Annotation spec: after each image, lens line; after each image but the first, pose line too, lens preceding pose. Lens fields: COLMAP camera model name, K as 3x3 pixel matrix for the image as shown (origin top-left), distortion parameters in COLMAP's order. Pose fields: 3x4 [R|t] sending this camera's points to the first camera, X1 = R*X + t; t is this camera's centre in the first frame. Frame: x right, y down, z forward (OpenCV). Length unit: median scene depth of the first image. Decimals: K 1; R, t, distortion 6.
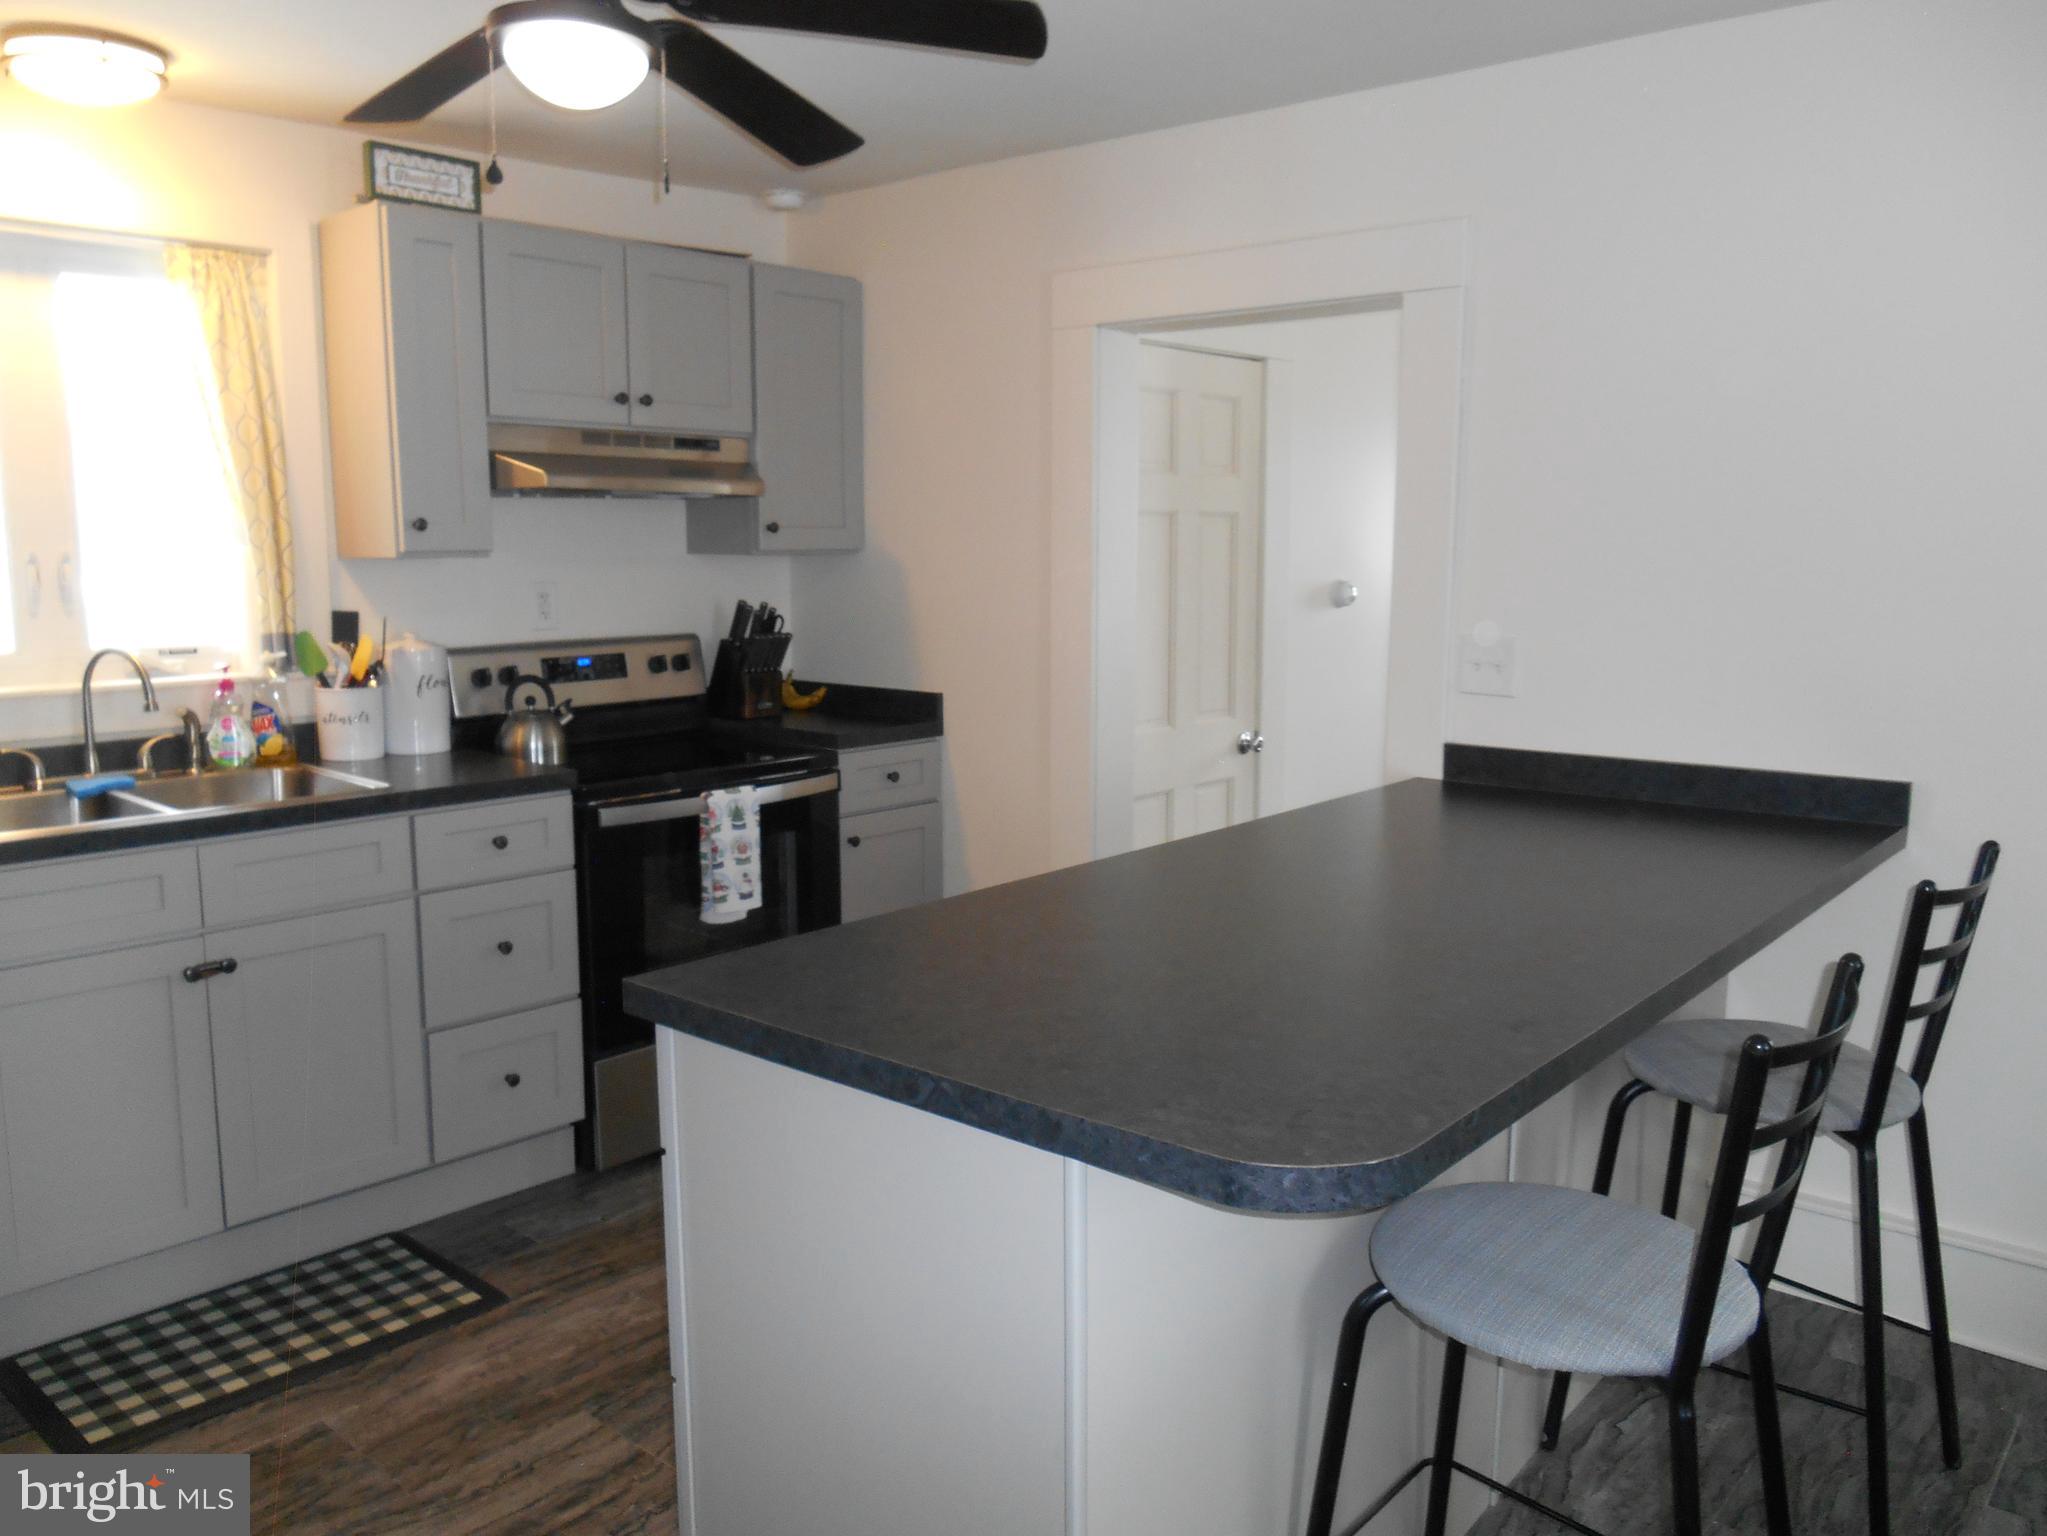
lens RADIAL K [[1543.8, 0, 1038.3], [0, 1543.8, 770.8], [0, 0, 1]] dist [-0.042237, -0.005968]
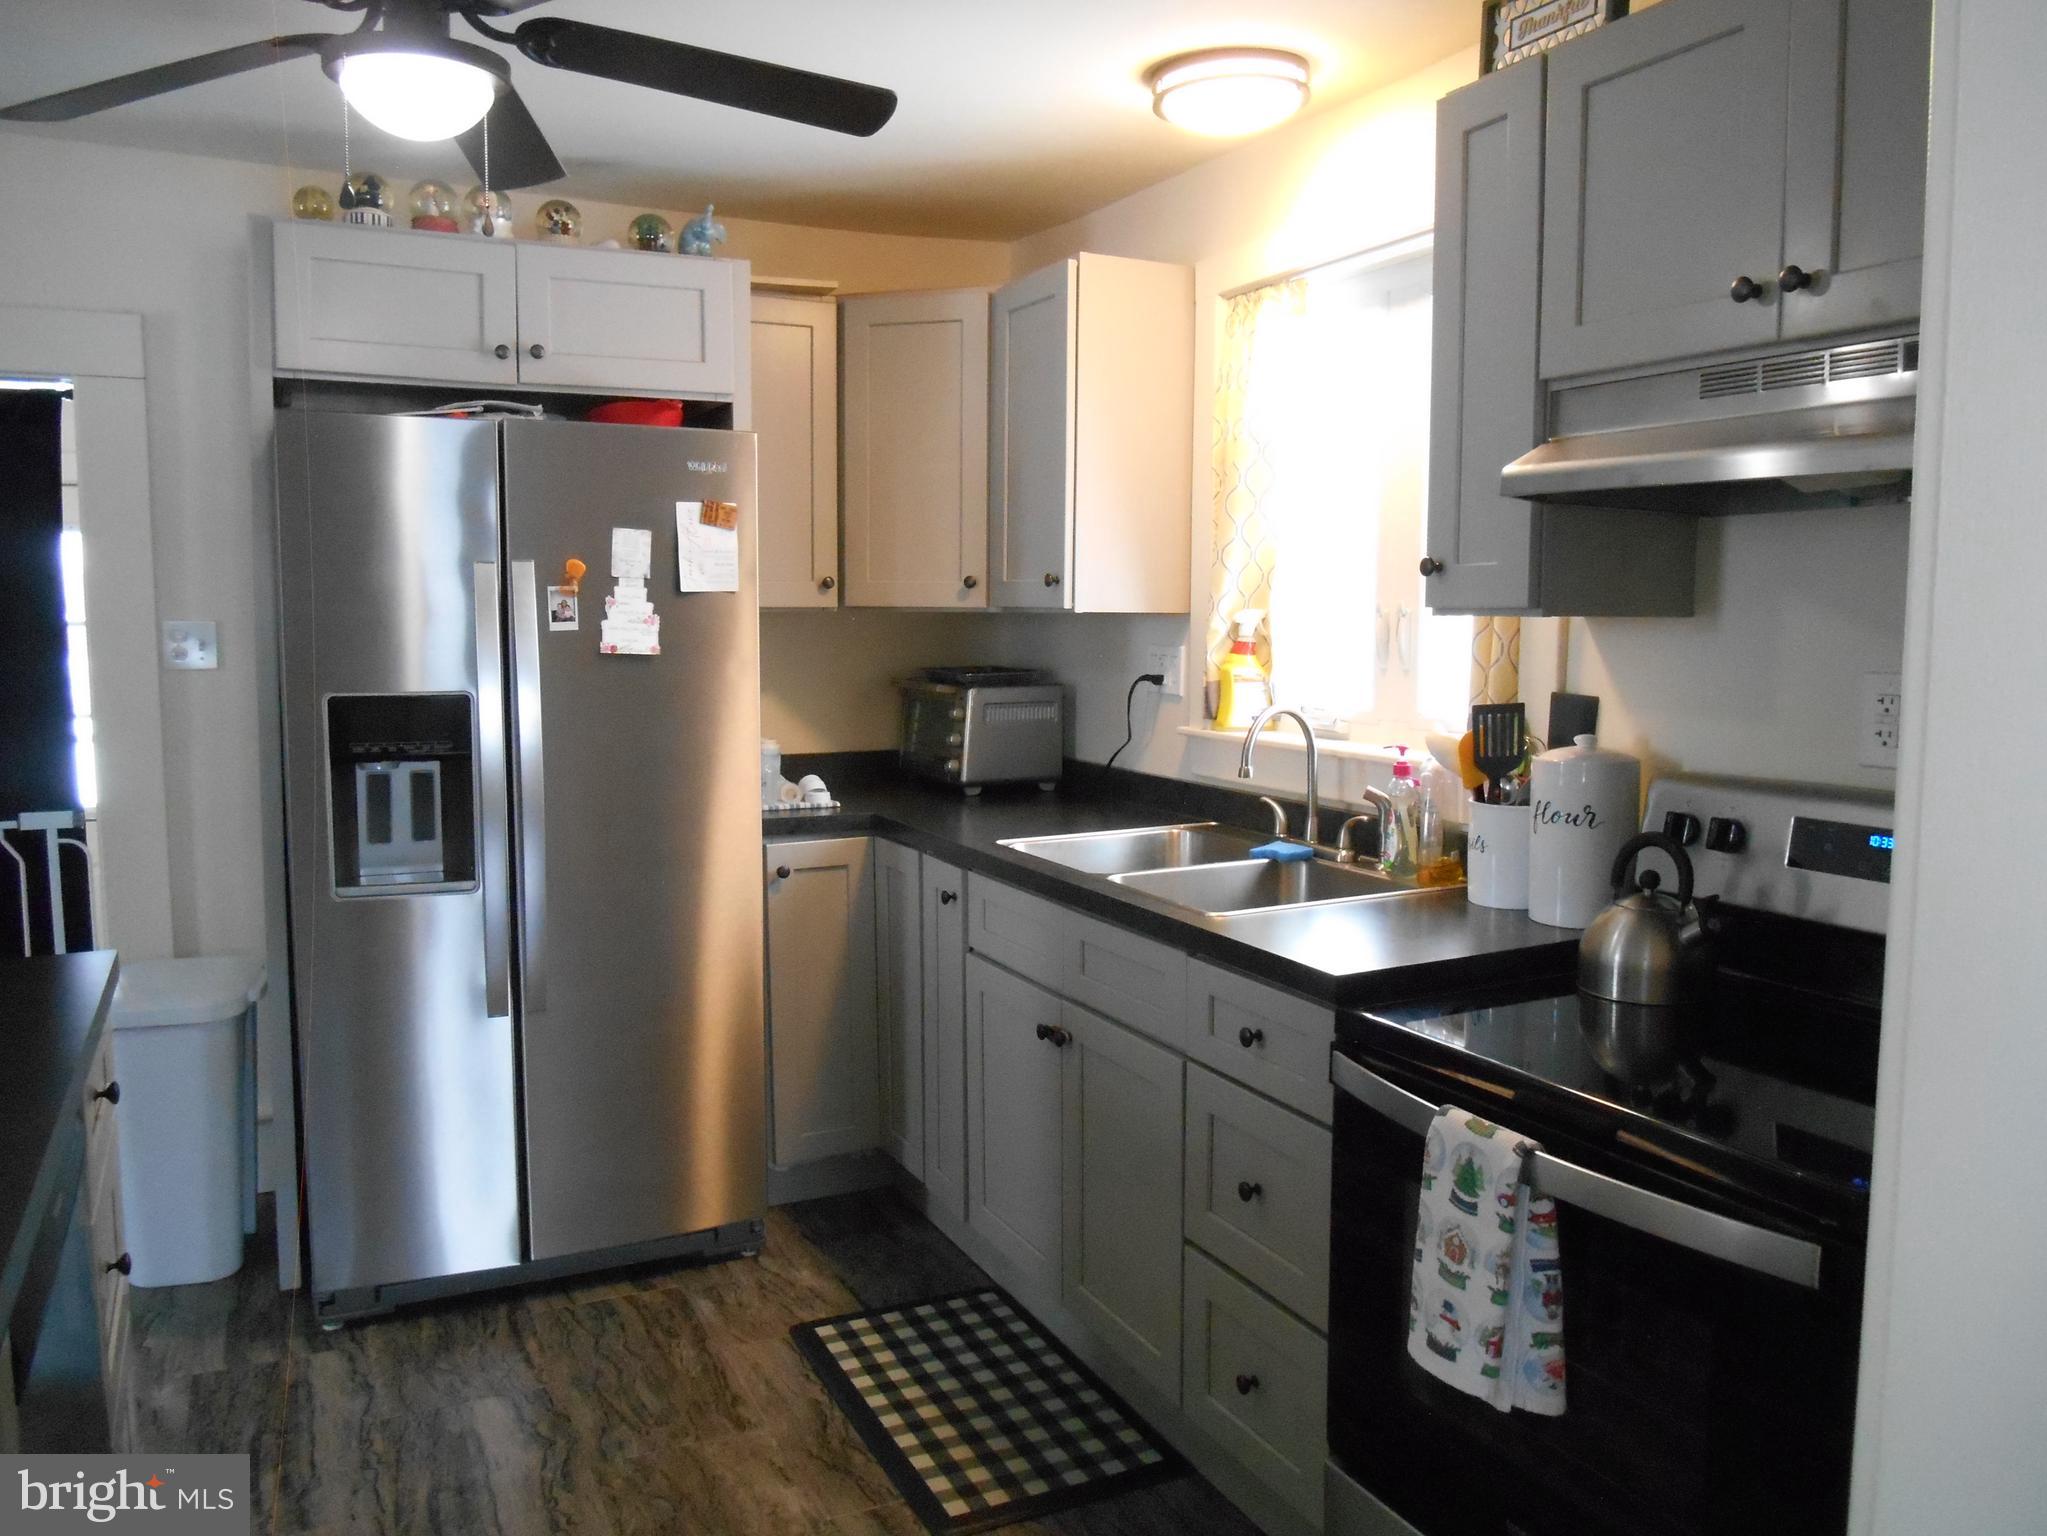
lens RADIAL K [[1543.8, 0, 1038.3], [0, 1543.8, 770.8], [0, 0, 1]] dist [-0.042237, -0.005968]
pose [[-0.395409, 0.096224, -0.913451, 0.263399], [-0.132841, 0.978050, 0.160533, -0.147705], [0.908848, 0.184820, -0.373948, 1.040679]]
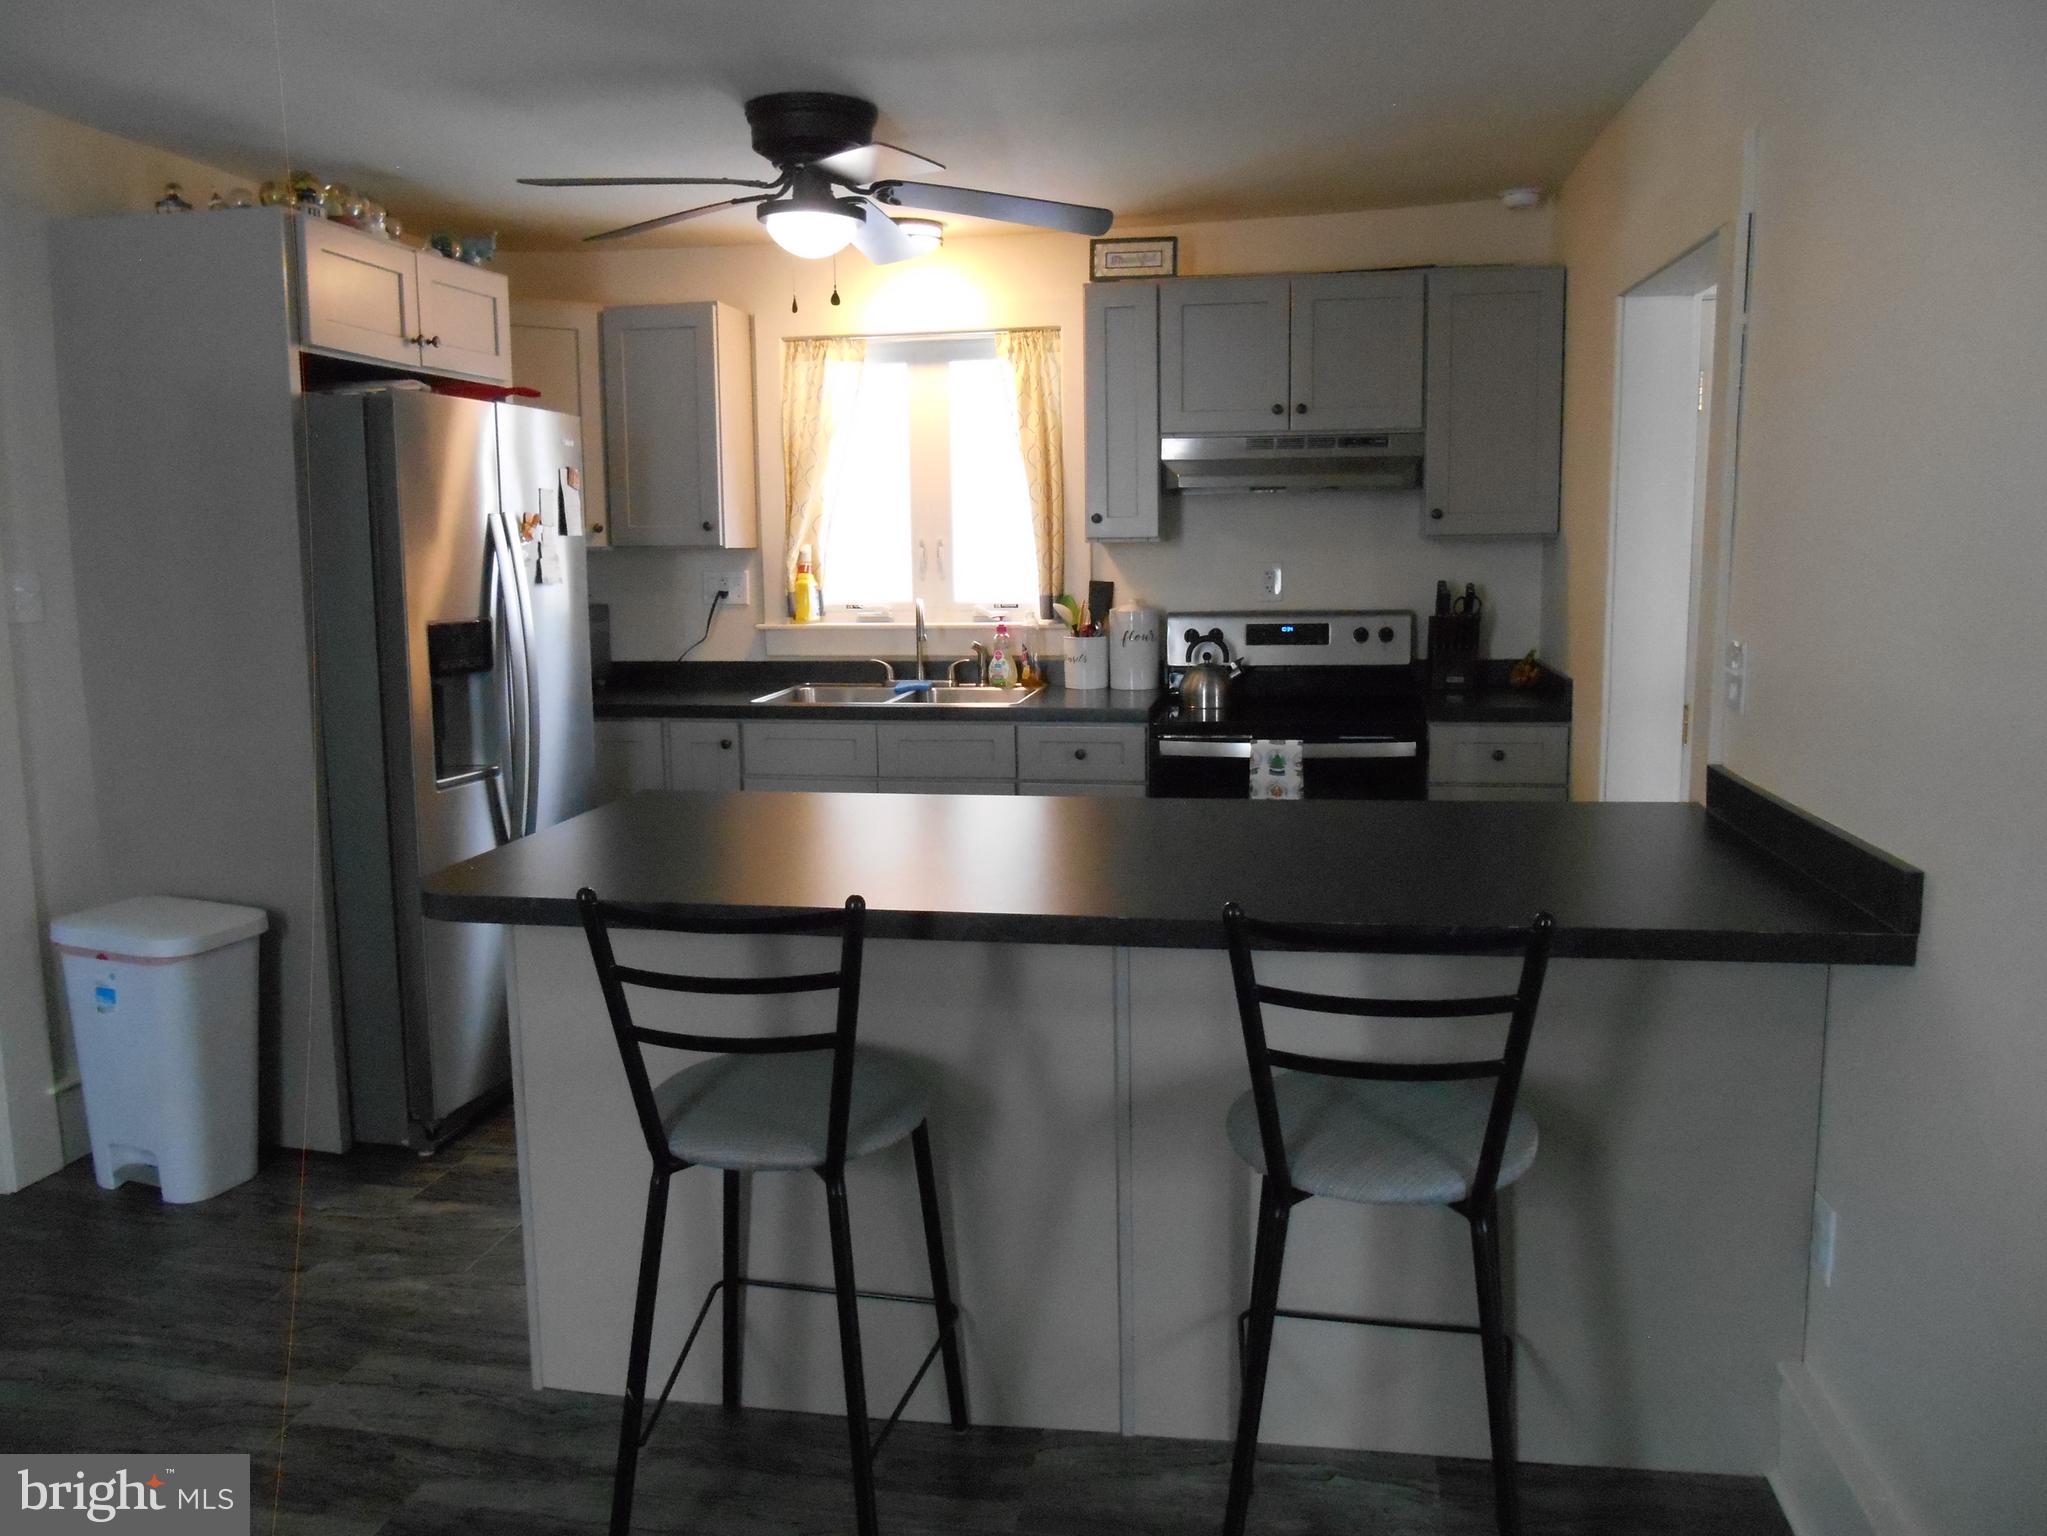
lens RADIAL K [[1543.8, 0, 1038.3], [0, 1543.8, 770.8], [0, 0, 1]] dist [-0.042237, -0.005968]
pose [[0.516237, 0.121131, -0.847836, 0.711088], [-0.110600, 0.991087, 0.074254, -0.032338], [0.849274, 0.055438, 0.525033, 0.233115]]
